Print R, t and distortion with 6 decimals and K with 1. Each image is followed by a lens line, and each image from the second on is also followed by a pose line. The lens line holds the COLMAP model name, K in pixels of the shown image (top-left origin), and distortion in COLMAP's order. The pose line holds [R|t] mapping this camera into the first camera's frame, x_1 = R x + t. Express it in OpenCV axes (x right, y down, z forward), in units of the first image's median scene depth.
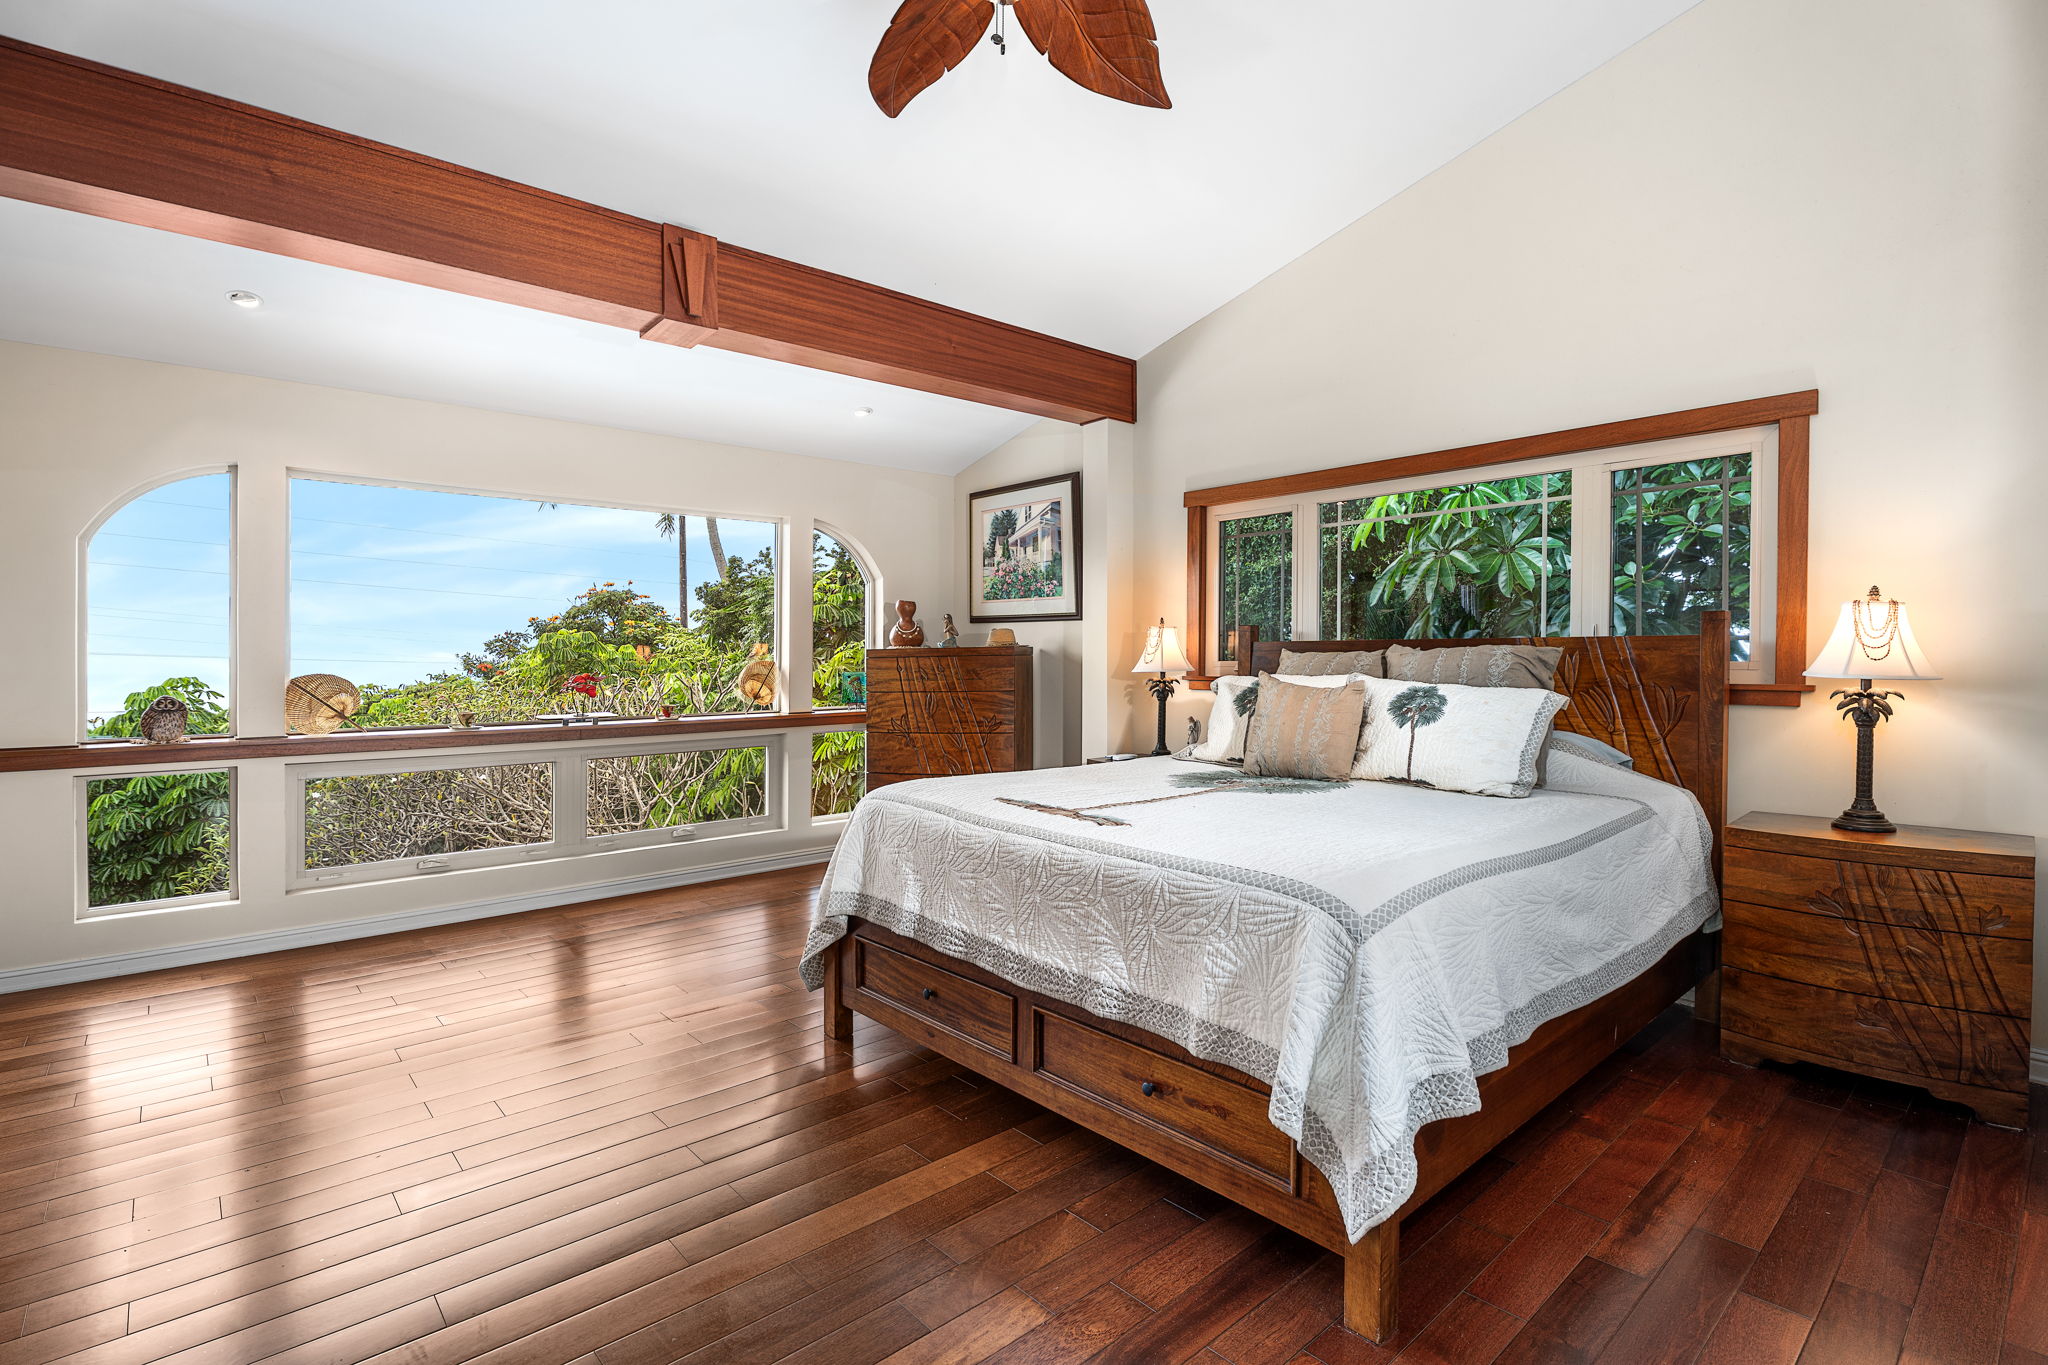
lens RADIAL K [[942.8, 0, 1019.3], [0, 942.8, 680.9], [0, 0, 1]] dist [-0.014683, 0.000236]
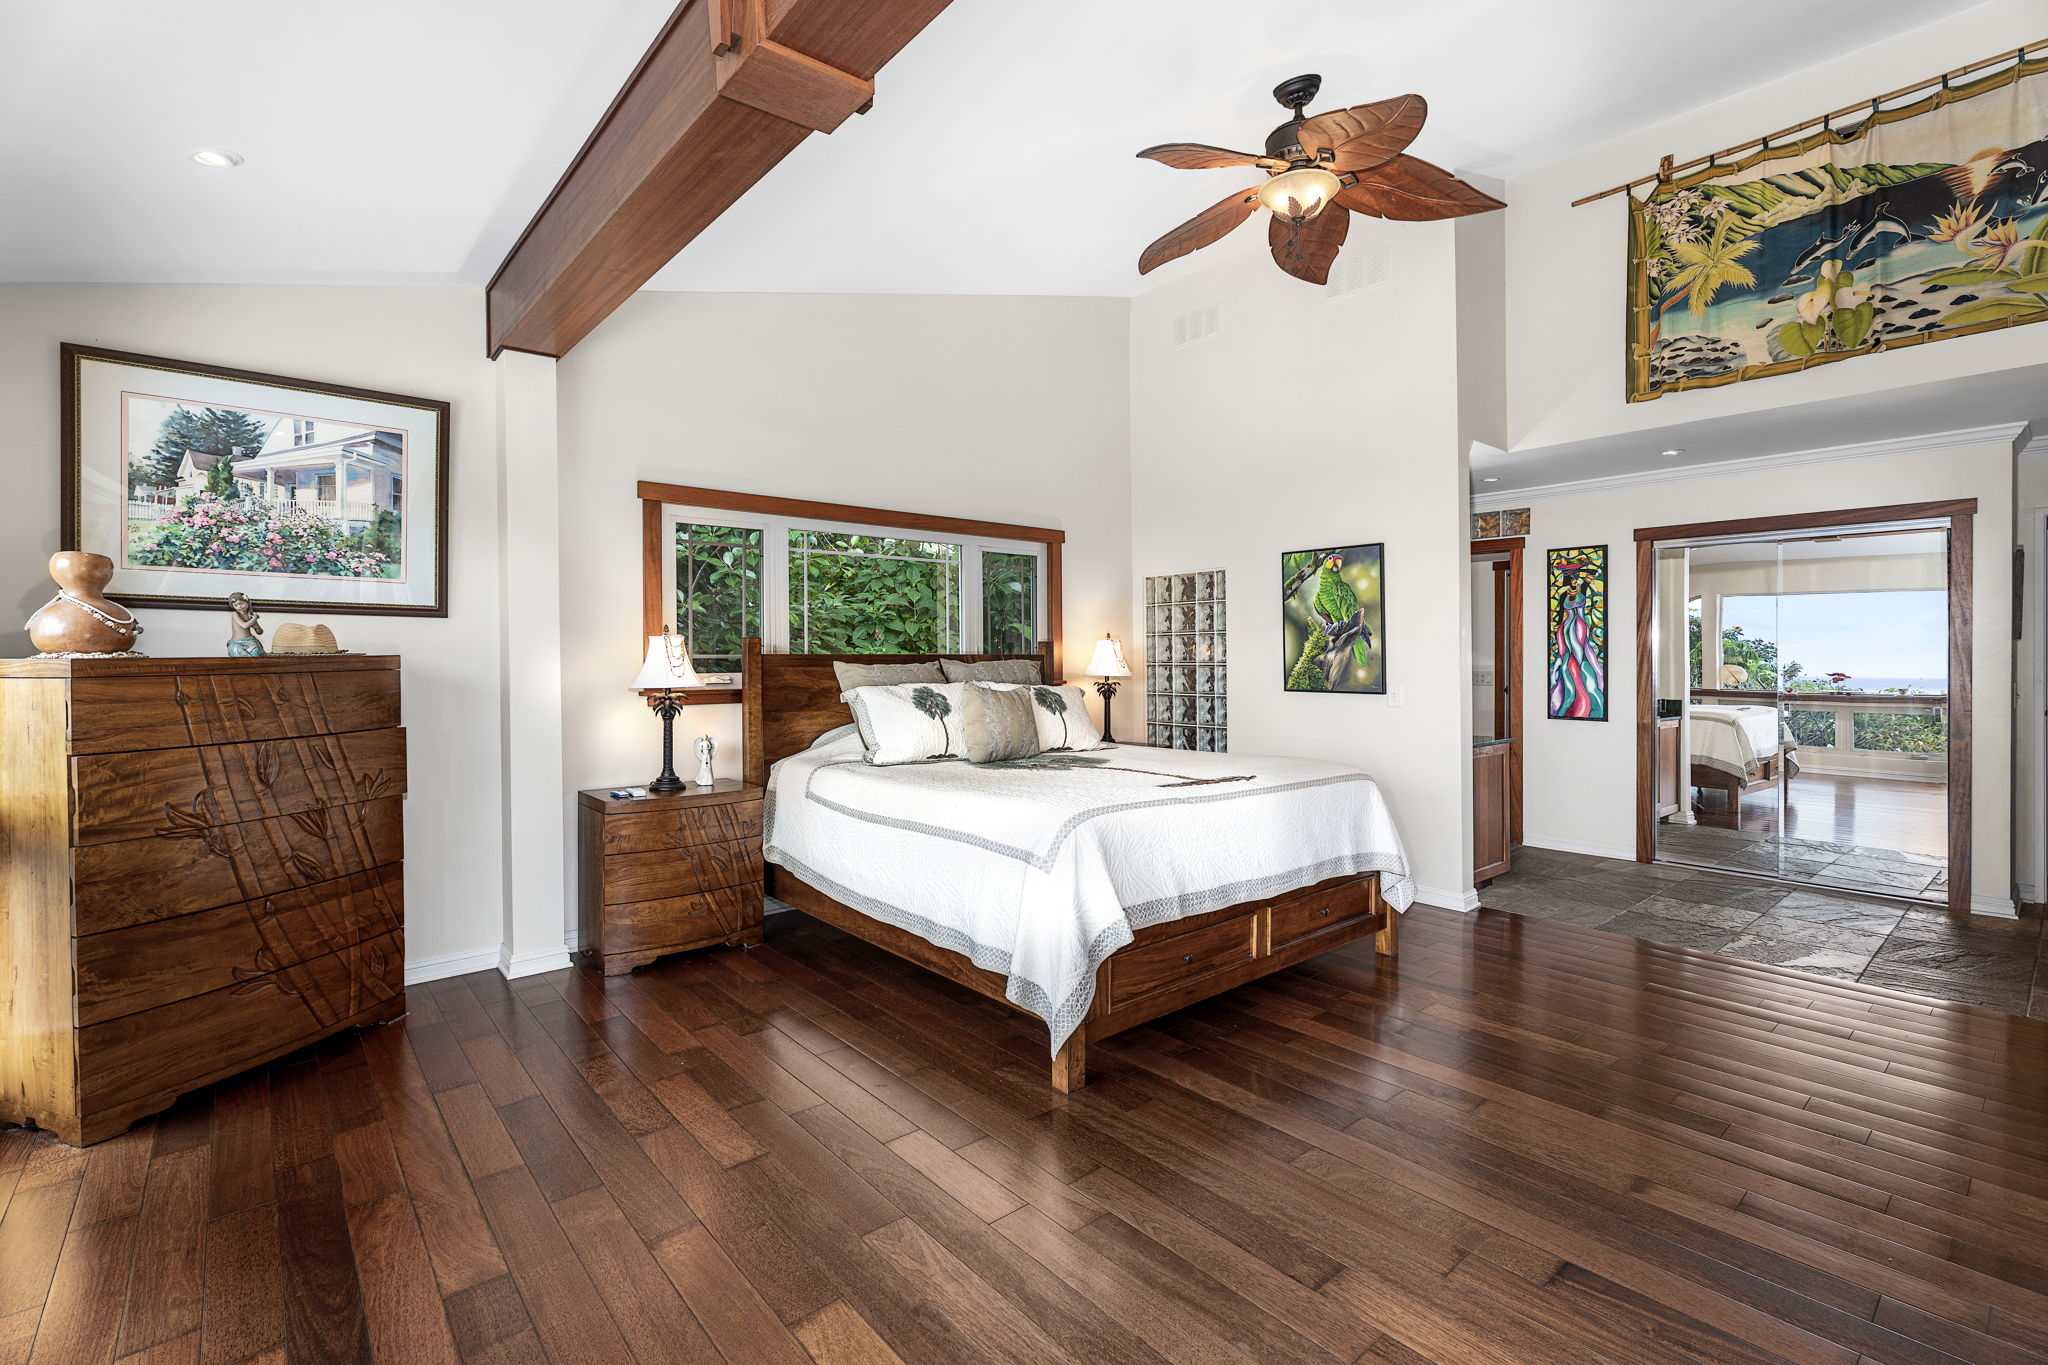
lens RADIAL K [[942.8, 0, 1019.2], [0, 942.8, 664.8], [0, 0, 1]] dist [-0.014683, 0.000236]
pose [[0.018090, -0.005065, 0.999824, -0.600869], [0.027055, 0.999623, 0.004575, -0.021087], [-0.999470, 0.026967, 0.018220, 0.557370]]
